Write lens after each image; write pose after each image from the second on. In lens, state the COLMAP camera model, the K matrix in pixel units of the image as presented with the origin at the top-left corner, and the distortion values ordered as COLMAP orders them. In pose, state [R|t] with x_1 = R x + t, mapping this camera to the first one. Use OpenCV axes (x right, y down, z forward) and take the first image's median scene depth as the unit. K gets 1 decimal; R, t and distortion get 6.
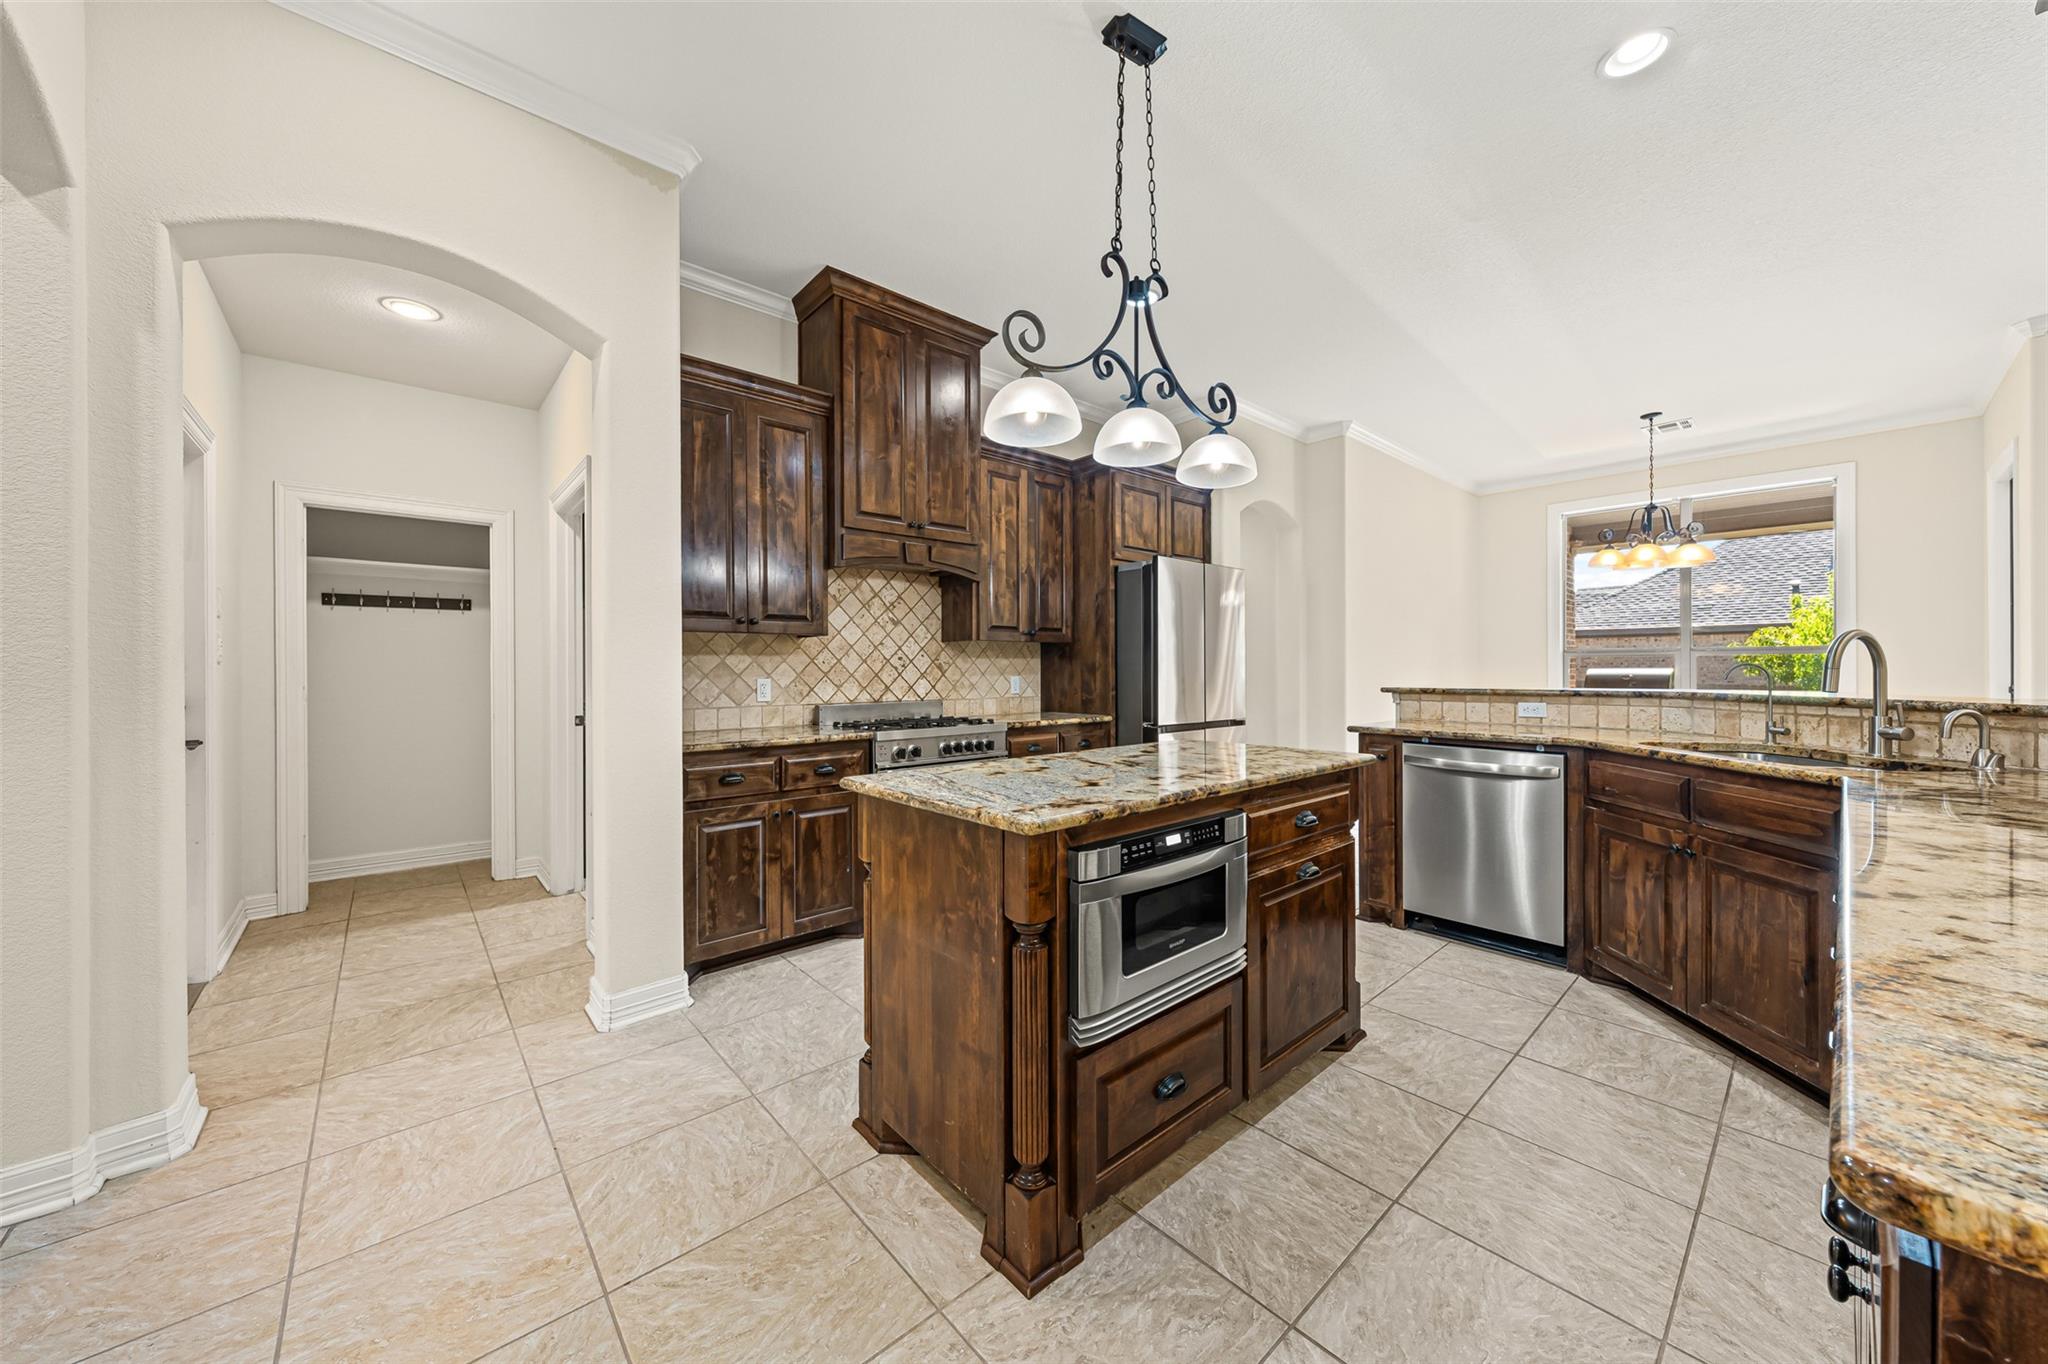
lens RADIAL K [[719.7, 0, 1027.6], [0, 719.7, 668.5], [0, 0, 1]] dist [-0.002921, 0.000092]
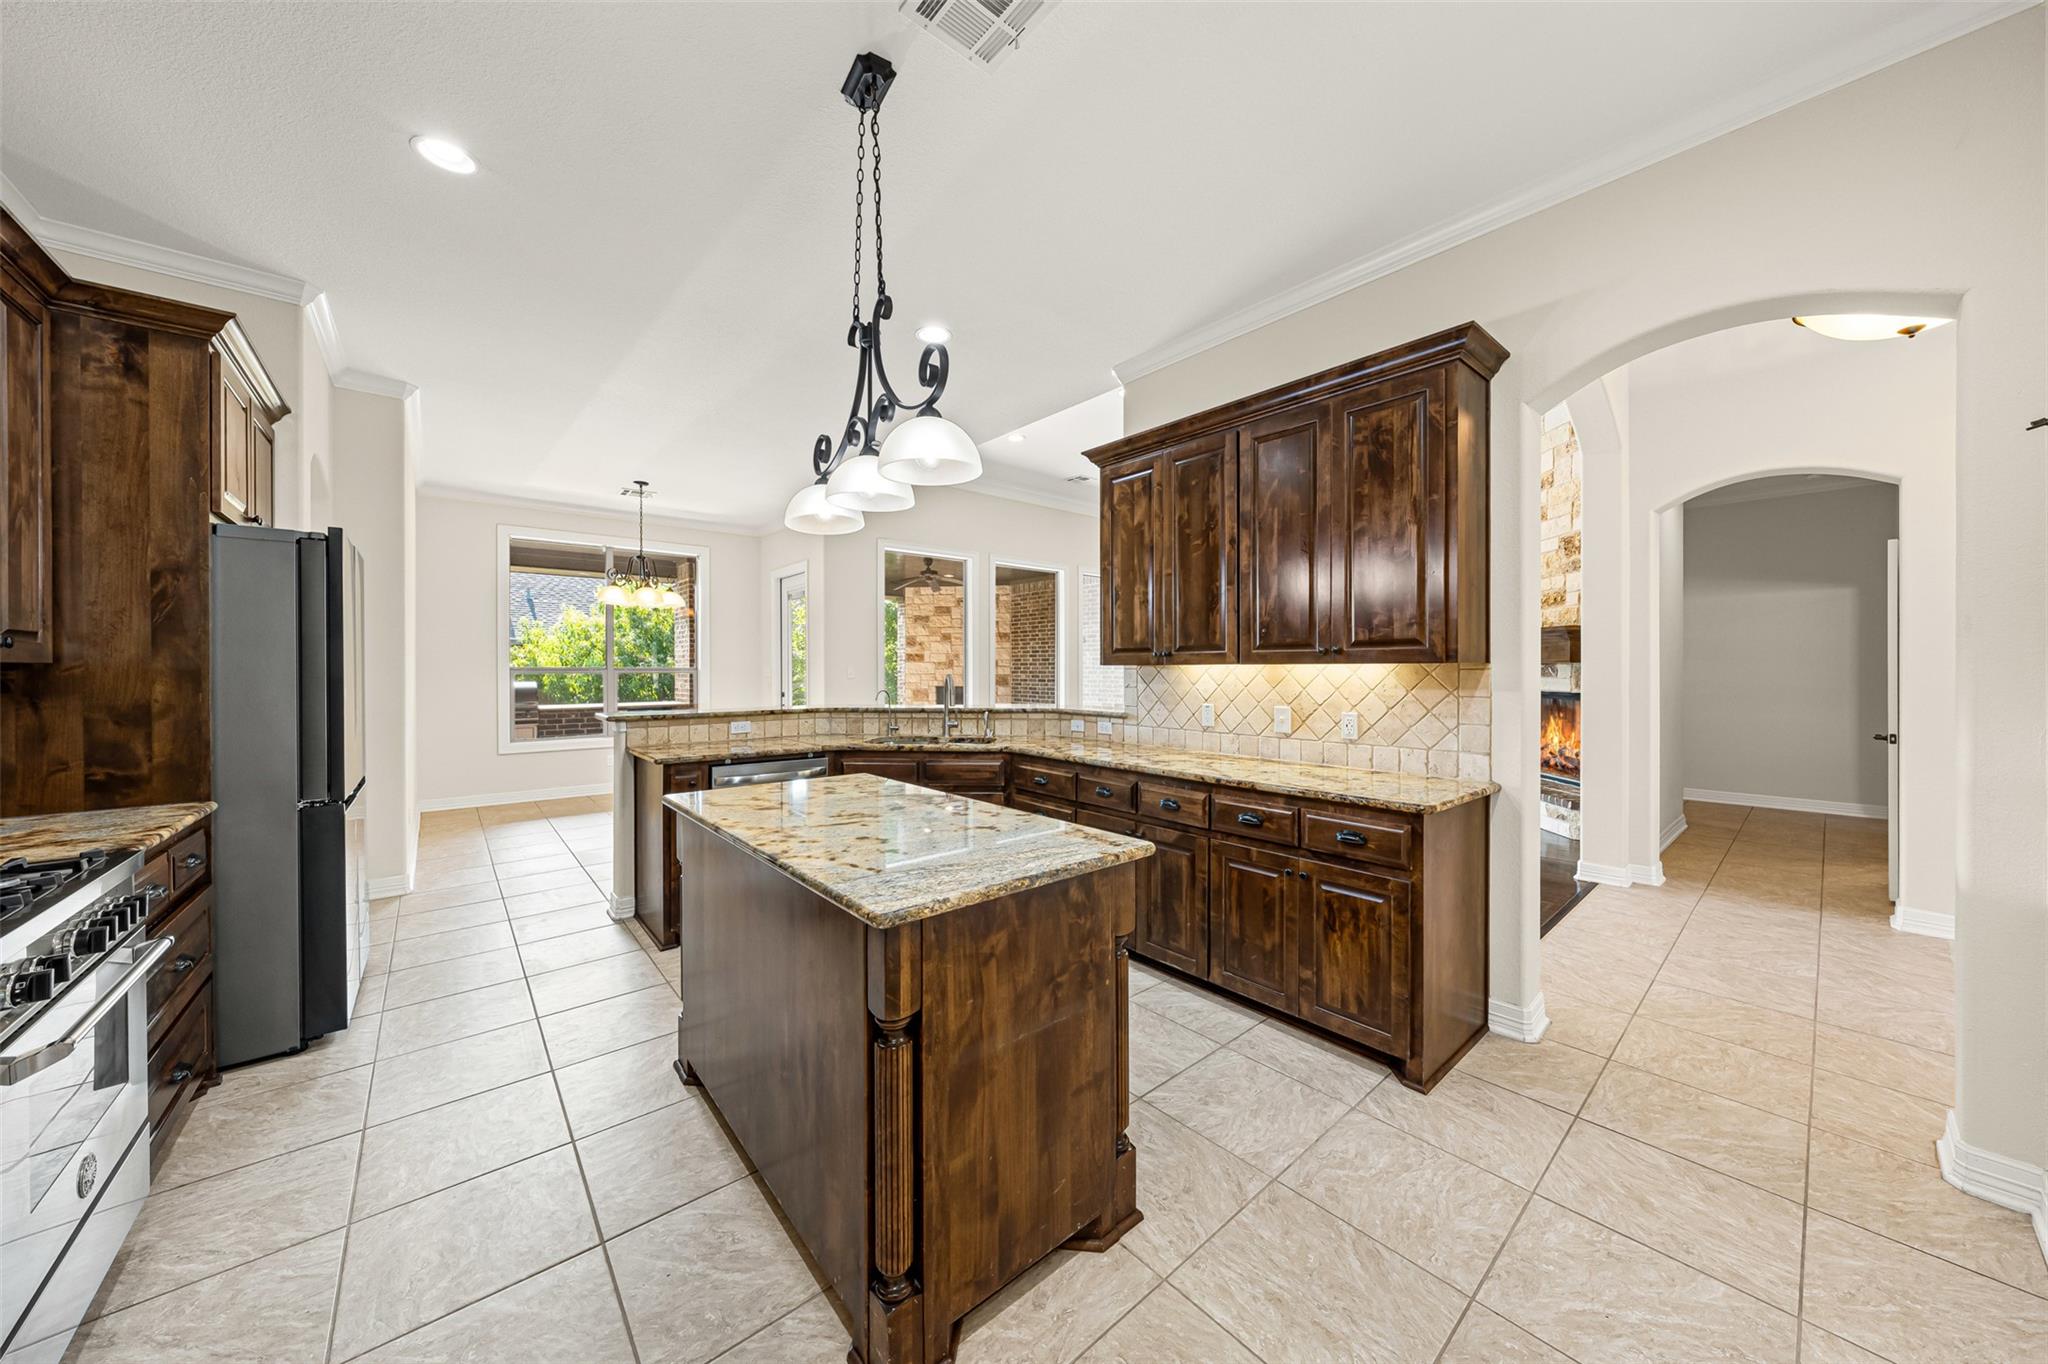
lens RADIAL K [[695.3, 0, 1029.1], [0, 695.3, 671.0], [0, 0, 1]] dist [-0.001865, -0.000067]
pose [[0.017446, 0.000823, 0.999847, -0.507523], [0.000643, 0.999999, -0.000834, -0.039931], [-0.999848, 0.000657, 0.017445, 0.483299]]
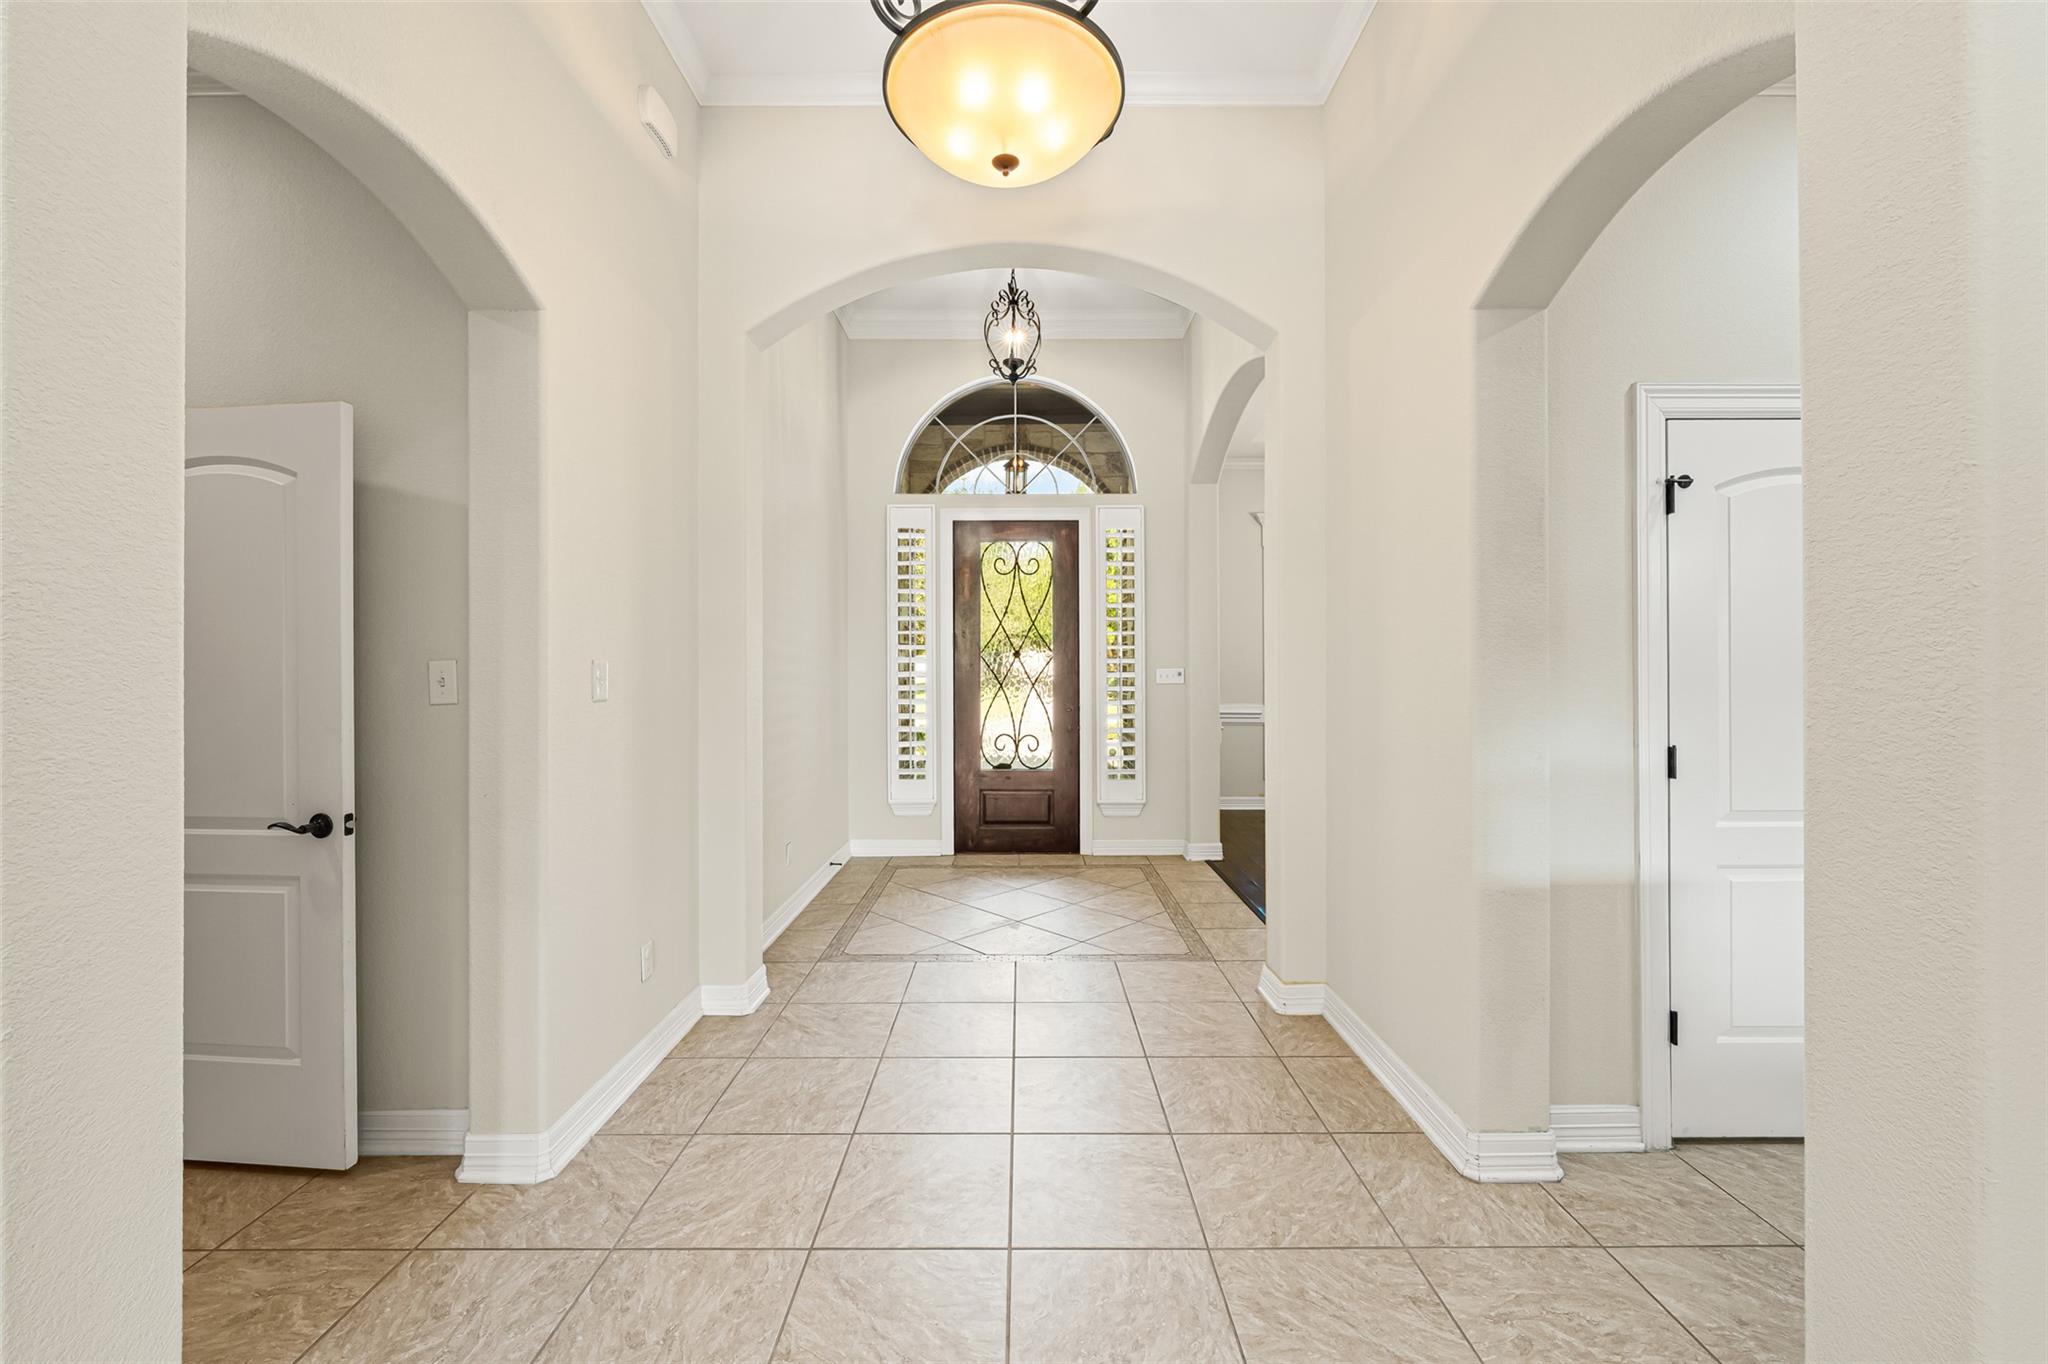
lens RADIAL K [[776.5, 0, 1011.0], [0, 776.5, 676.4], [0, 0, 1]] dist [-0.002905, -0.000412]
pose [[-0.668204, 0.011254, -0.743893, 0.772408], [0.007898, 0.999937, 0.008034, -0.042626], [0.743936, -0.000507, -0.668250, -0.133645]]
